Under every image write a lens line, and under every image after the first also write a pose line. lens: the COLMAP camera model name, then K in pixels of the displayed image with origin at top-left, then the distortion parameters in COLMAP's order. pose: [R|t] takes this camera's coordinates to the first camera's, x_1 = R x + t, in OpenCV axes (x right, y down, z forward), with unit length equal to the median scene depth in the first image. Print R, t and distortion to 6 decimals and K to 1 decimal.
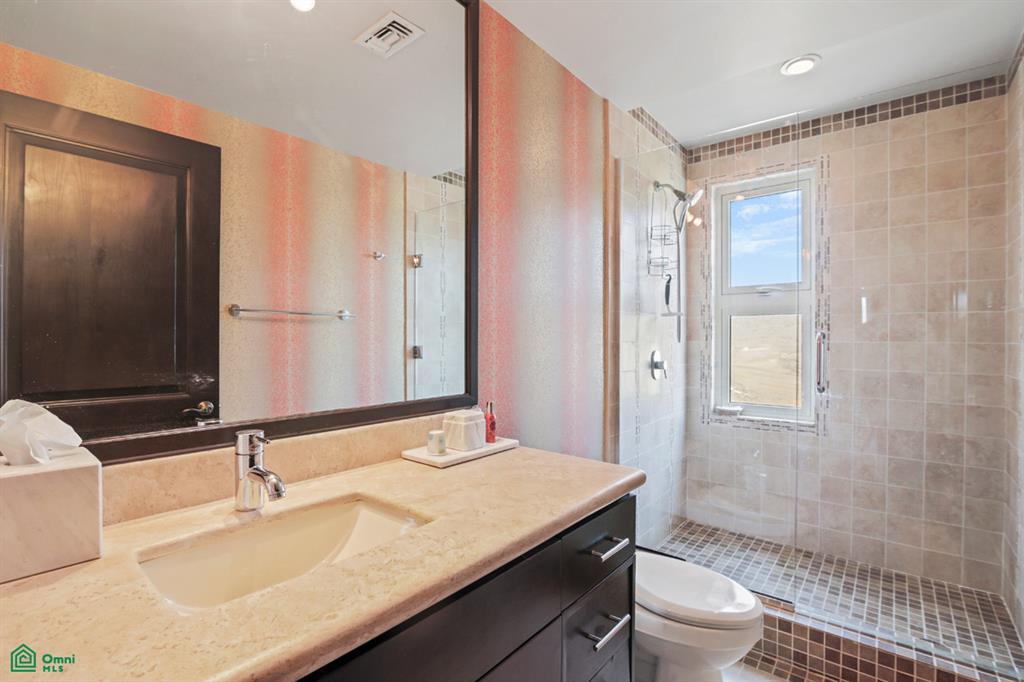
lens RADIAL K [[477.2, 0, 512.0], [0, 477.2, 341.0], [0, 0, 1]] dist [-0.003663, -0.001213]
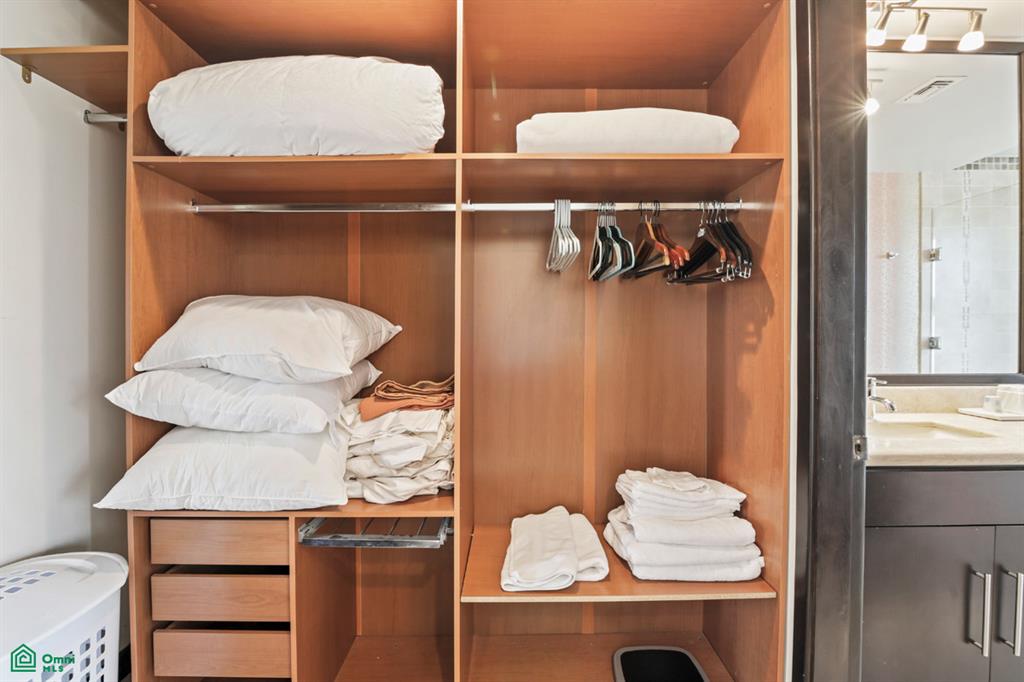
lens RADIAL K [[467.8, 0, 513.2], [0, 467.8, 336.8], [0, 0, 1]] dist [-0.018825, -0.000671]
pose [[0.634427, 0.005217, -0.772965, -0.007095], [-0.001847, 0.999985, 0.005233, 0.006591], [0.772981, -0.001892, 0.634426, -0.344808]]
